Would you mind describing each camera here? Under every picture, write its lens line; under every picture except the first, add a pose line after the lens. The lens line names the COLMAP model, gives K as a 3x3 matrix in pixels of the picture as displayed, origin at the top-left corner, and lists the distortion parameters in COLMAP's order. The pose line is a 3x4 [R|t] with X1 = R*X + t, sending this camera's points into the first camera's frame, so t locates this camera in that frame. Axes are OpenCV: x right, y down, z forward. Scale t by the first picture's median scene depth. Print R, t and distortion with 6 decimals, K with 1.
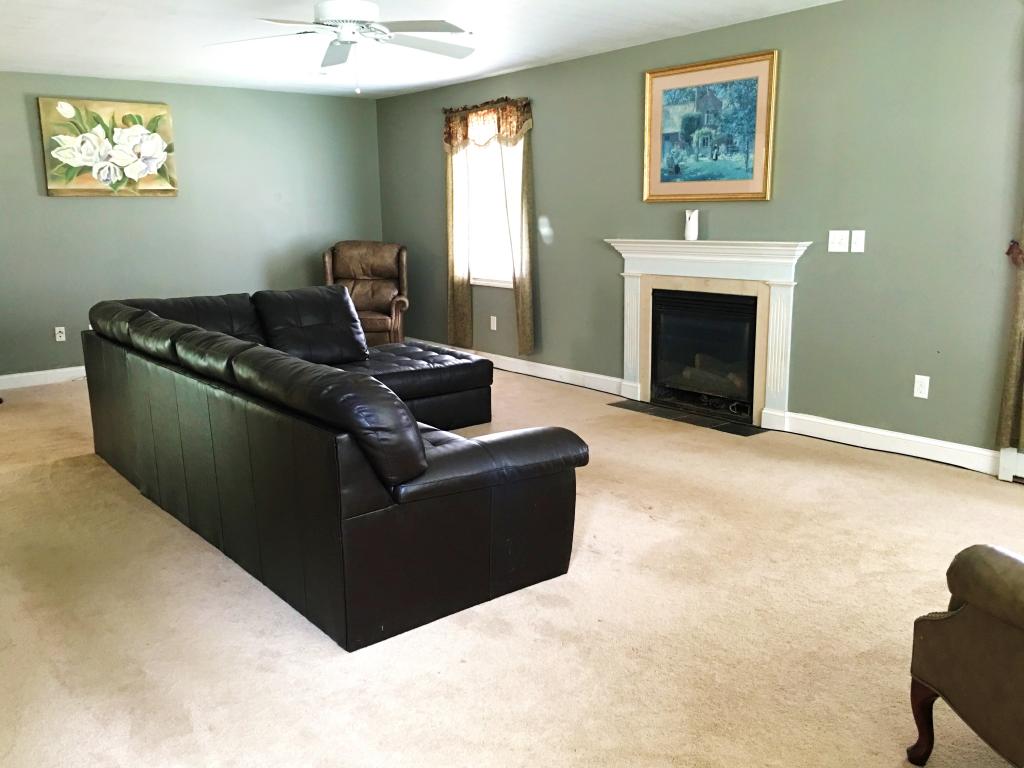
lens RADIAL K [[870.6, 0, 512.2], [0, 870.6, 387.3], [0, 0, 1]] dist [0.066976, -0.081117]
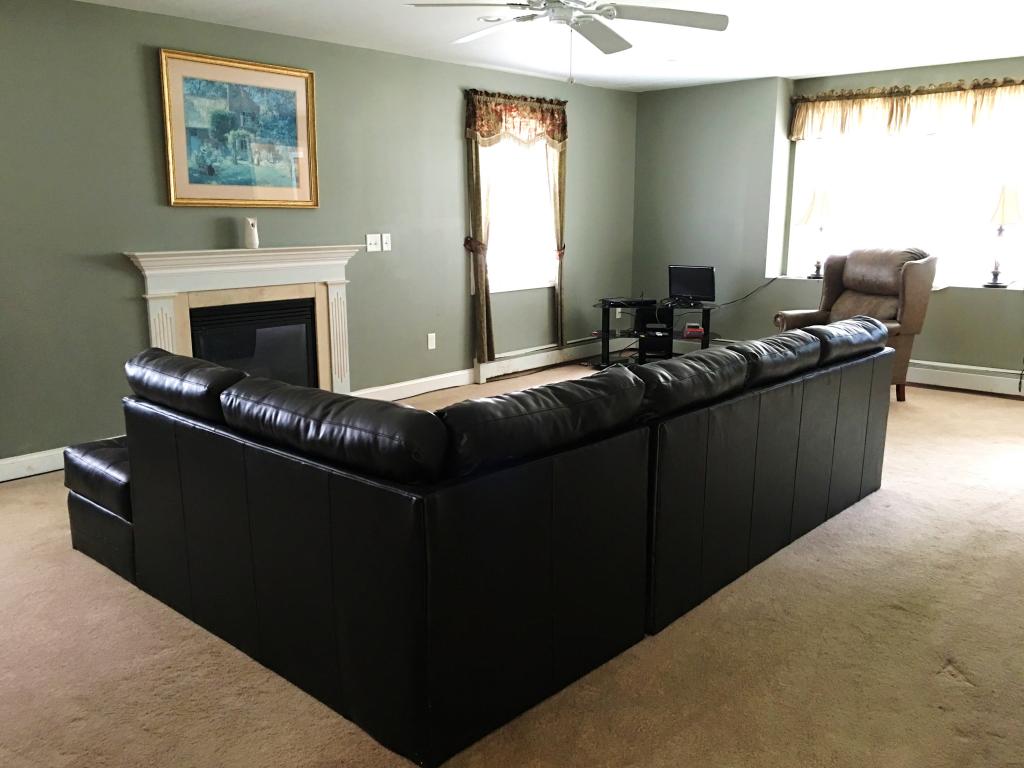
lens RADIAL K [[870.6, 0, 512.4], [0, 870.6, 382.7], [0, 0, 1]] dist [0.066976, -0.081117]
pose [[-0.165452, -0.183382, 0.969018, -0.786759], [0.194322, 0.957236, 0.214331, -0.179139], [-0.966884, 0.223763, -0.122741, 0.885536]]
